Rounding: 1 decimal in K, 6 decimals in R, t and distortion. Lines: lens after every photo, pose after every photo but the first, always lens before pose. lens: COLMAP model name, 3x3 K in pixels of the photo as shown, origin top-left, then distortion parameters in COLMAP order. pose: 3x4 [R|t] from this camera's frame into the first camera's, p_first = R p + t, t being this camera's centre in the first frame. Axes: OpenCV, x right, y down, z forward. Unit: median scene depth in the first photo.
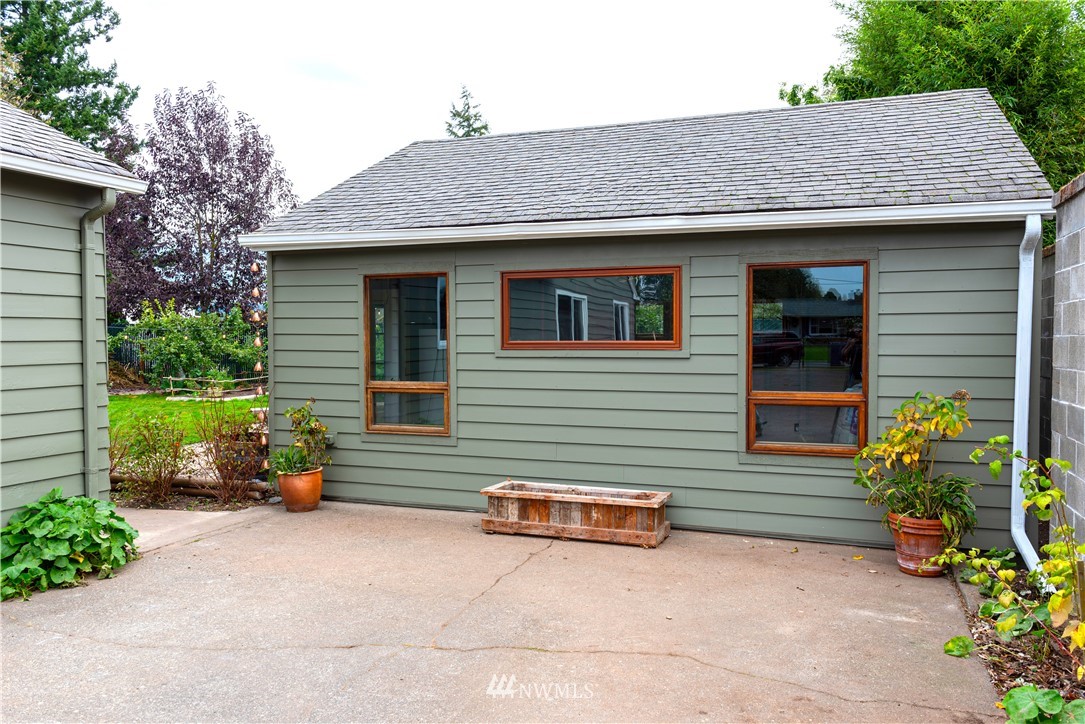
lens RADIAL K [[841.4, 0, 542.9], [0, 841.4, 362.9], [0, 0, 1]] dist [0.002082, 0.000347]
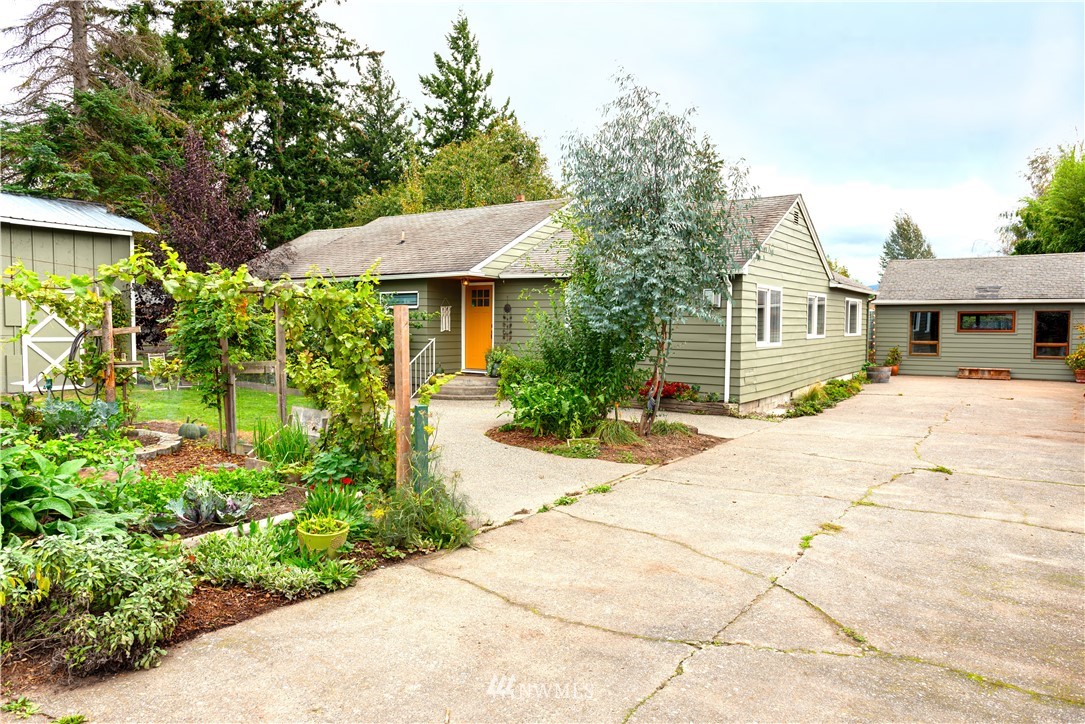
lens RADIAL K [[729.5, 0, 541.4], [0, 729.5, 362.2], [0, 0, 1]] dist [0.002680, 0.000453]
pose [[0.972907, 0.018115, -0.230484, -1.138239], [-0.012224, 0.999562, 0.026961, 0.053366], [0.230872, -0.023413, 0.972702, -2.695280]]
